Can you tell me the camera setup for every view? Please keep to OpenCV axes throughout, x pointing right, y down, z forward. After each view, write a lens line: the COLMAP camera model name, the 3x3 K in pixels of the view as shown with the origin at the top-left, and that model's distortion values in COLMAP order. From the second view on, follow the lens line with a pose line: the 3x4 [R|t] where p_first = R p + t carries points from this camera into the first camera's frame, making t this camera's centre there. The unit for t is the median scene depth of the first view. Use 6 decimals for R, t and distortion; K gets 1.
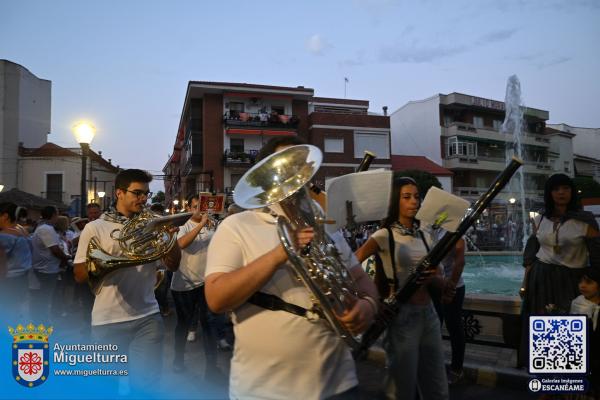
lens RADIAL K [[428.3, 0, 298.4], [0, 428.3, 200.8], [0, 0, 1]] dist [-0.015126, 0.009932]
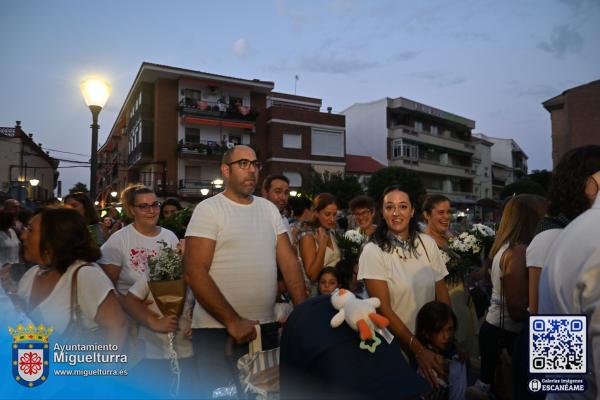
lens RADIAL K [[407.0, 0, 297.9], [0, 407.0, 199.9], [0, 0, 1]] dist [-0.000066, -0.001555]
pose [[0.982020, 0.025252, 0.187082, -0.073326], [-0.026255, 0.999651, 0.002884, 0.003659], [-0.186944, -0.007744, 0.982340, 0.068000]]
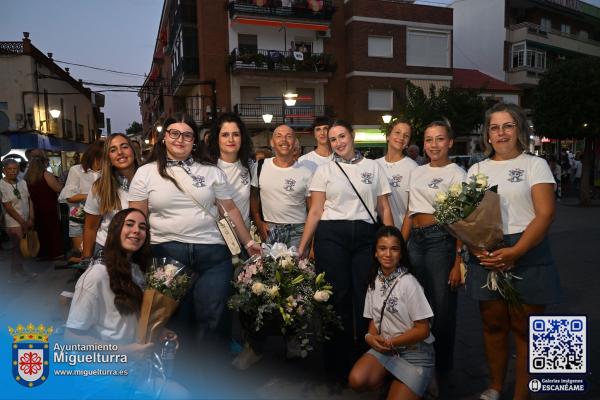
lens RADIAL K [[432.2, 0, 300.7], [0, 432.2, 200.9], [0, 0, 1]] dist [-0.017971, 0.009030]
pose [[0.998752, -0.008691, 0.049188, -0.086443], [0.001048, 0.988178, 0.153309, 0.015652], [-0.049939, -0.153066, 0.986953, 0.235098]]
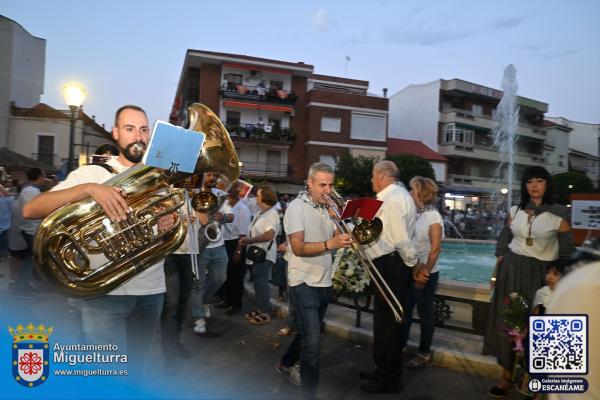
lens RADIAL K [[428.3, 0, 299.4], [0, 428.3, 200.3], [0, 0, 1]] dist [-0.015126, 0.009932]
pose [[0.998034, 0.060555, 0.016176, 0.004646], [-0.061306, 0.996823, 0.050849, -0.000131], [-0.013046, -0.051741, 0.998575, 0.000083]]
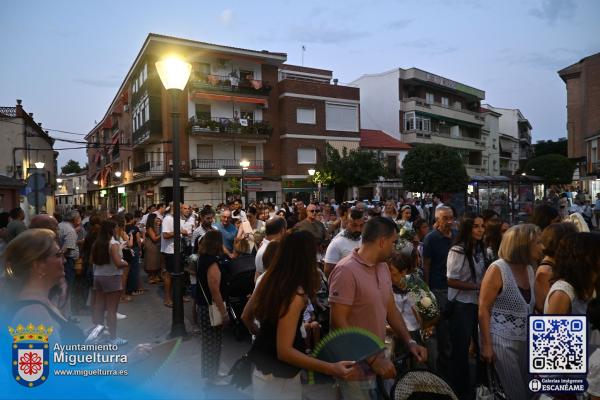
lens RADIAL K [[407.0, 0, 299.2], [0, 407.0, 198.4], [0, 0, 1]] dist [-0.000066, -0.001555]
pose [[0.978064, -0.005951, 0.208222, -0.115726], [-0.007713, 0.997872, 0.064745, -0.005300], [-0.208164, -0.064931, 0.975936, 0.106642]]
